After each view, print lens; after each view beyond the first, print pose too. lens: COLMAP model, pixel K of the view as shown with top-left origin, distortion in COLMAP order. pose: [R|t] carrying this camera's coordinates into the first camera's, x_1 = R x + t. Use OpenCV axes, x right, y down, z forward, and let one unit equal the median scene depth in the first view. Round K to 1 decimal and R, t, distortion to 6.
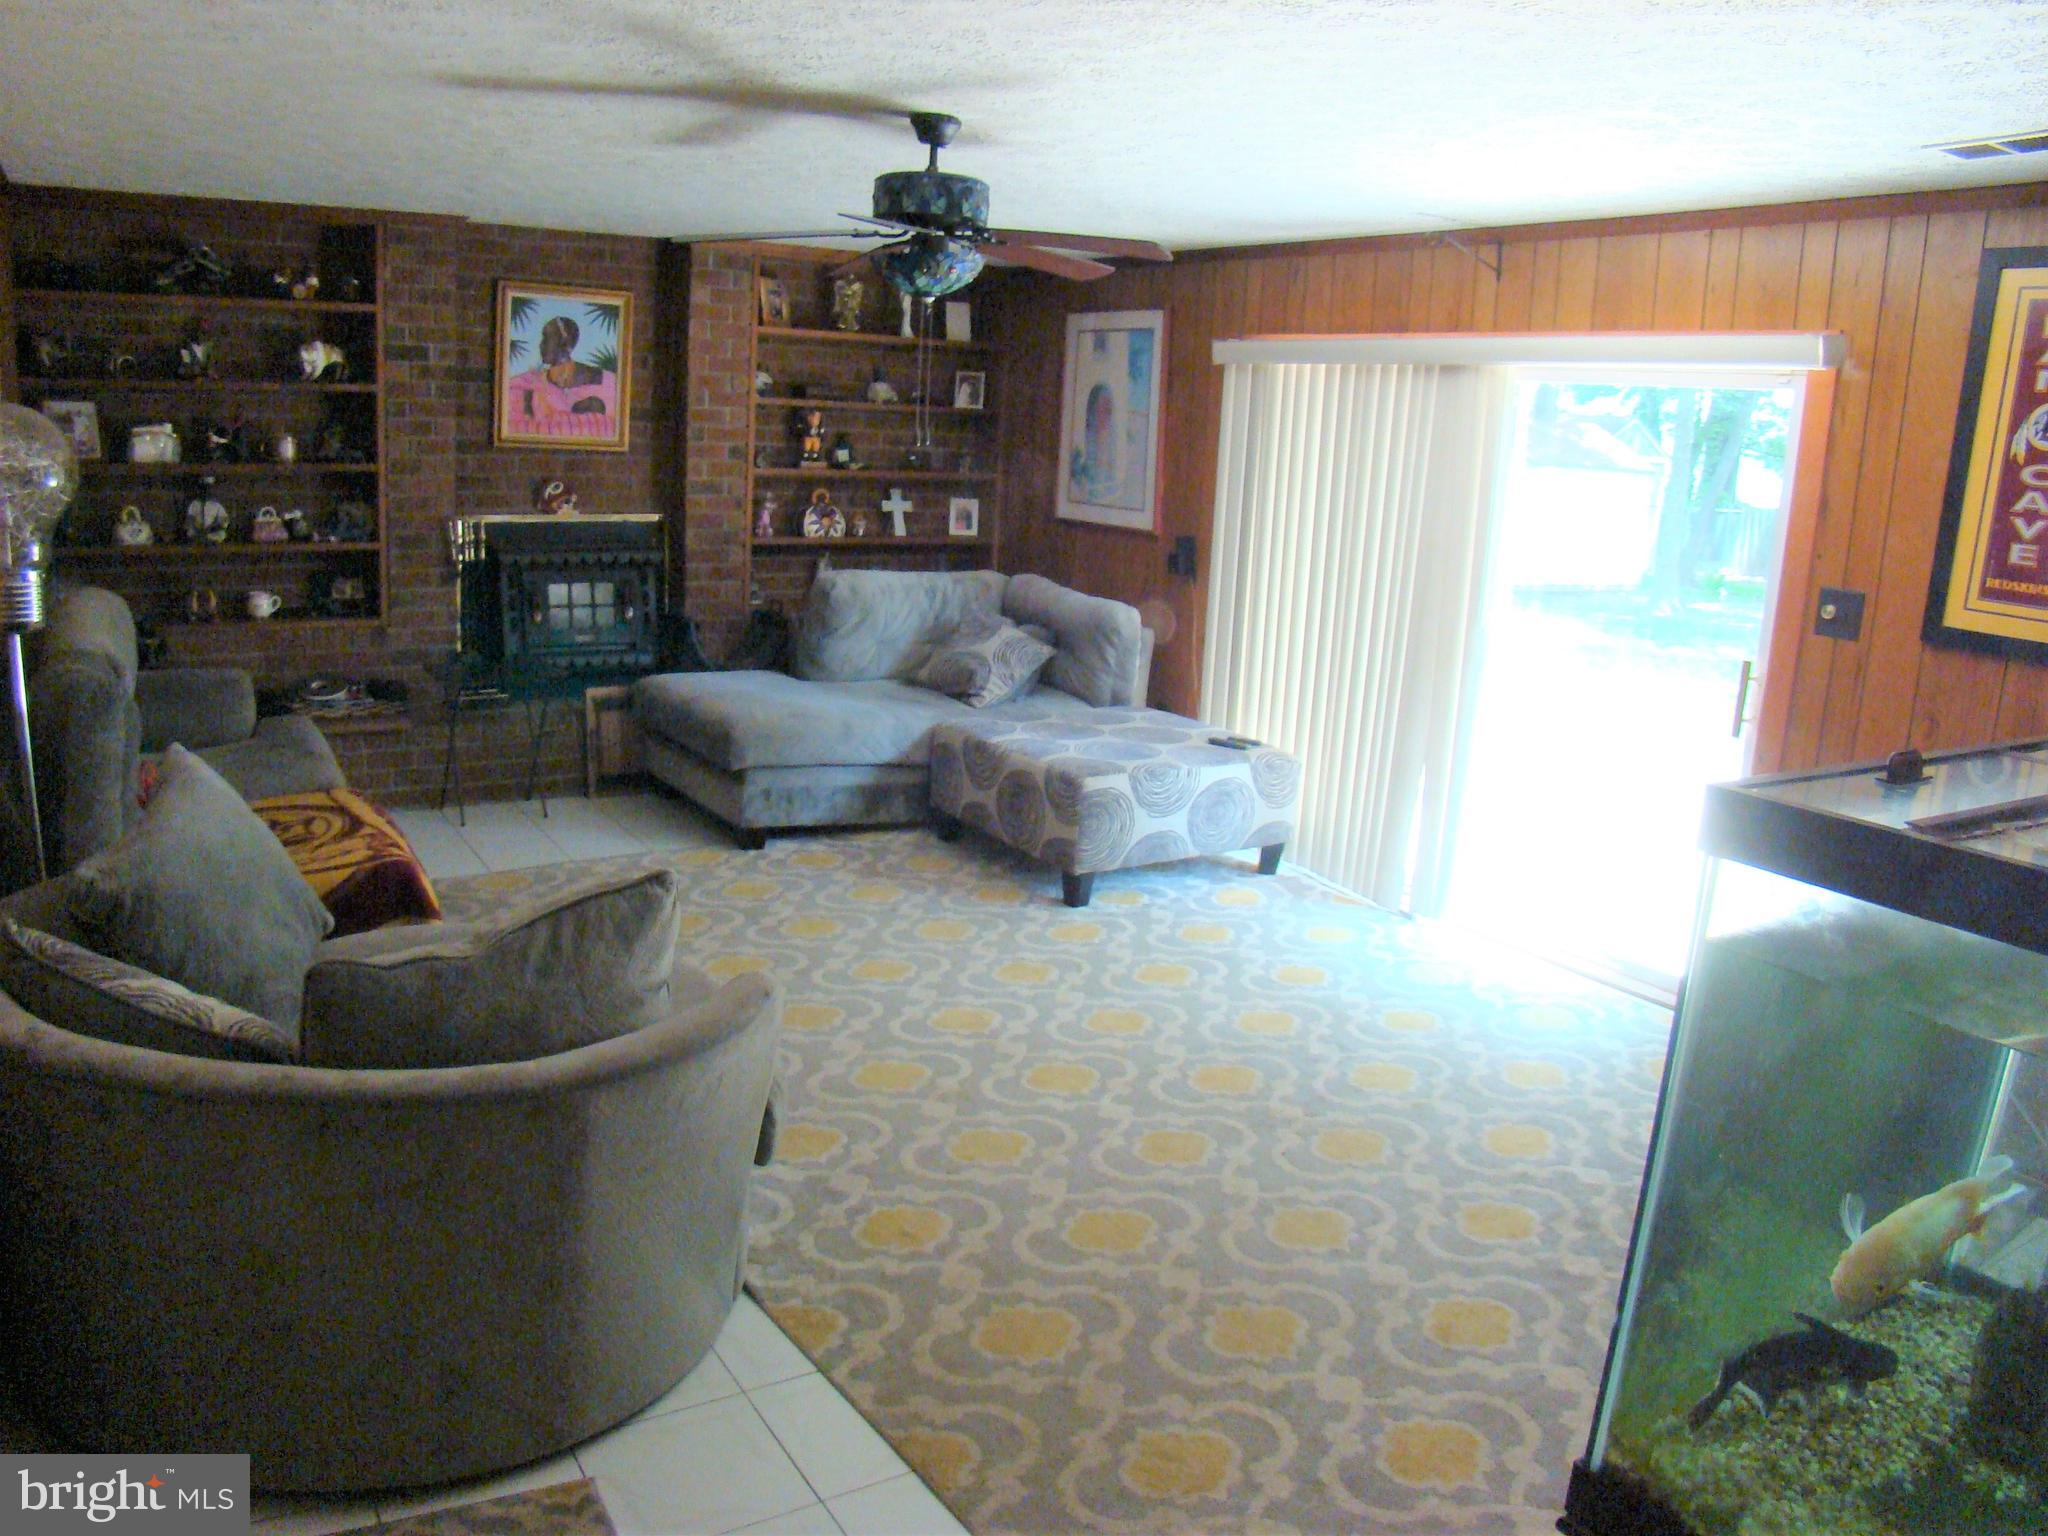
lens RADIAL K [[1504.0, 0, 993.2], [0, 1504.0, 759.2], [0, 0, 1]] dist [-0.180608, 0.085907]
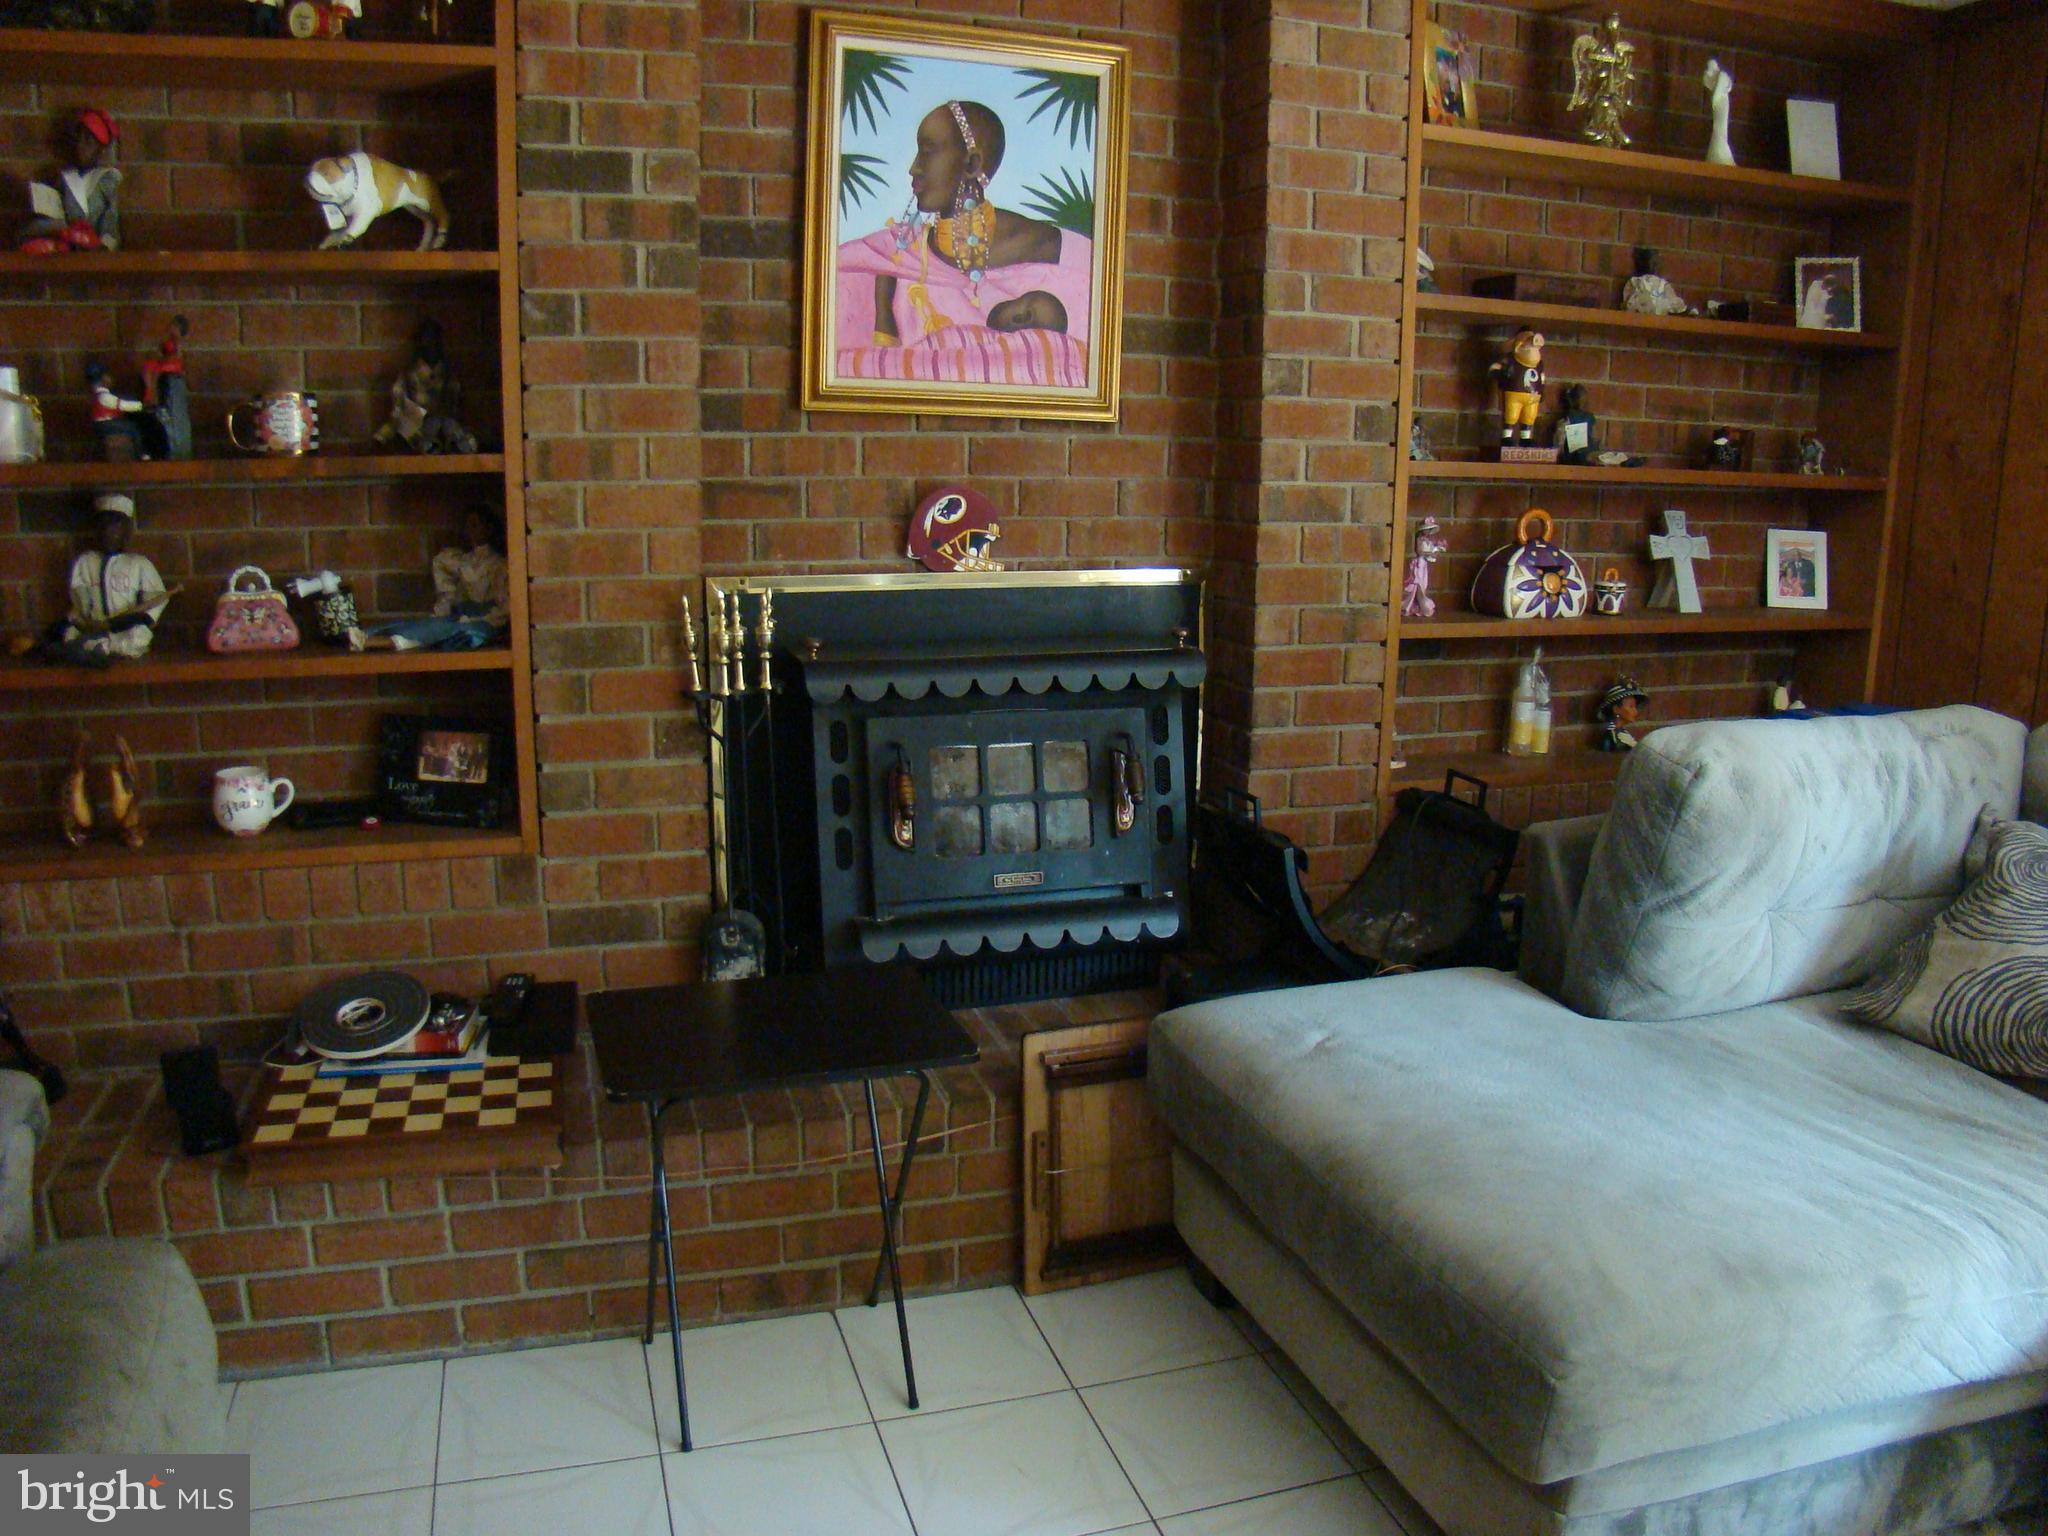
lens RADIAL K [[1504.0, 0, 993.2], [0, 1504.0, 759.2], [0, 0, 1]] dist [-0.180608, 0.085907]
pose [[0.966948, 0.013554, -0.254612, -0.176931], [-0.018866, 0.999652, -0.018434, -0.106058], [0.254273, 0.022628, 0.966868, 0.596936]]
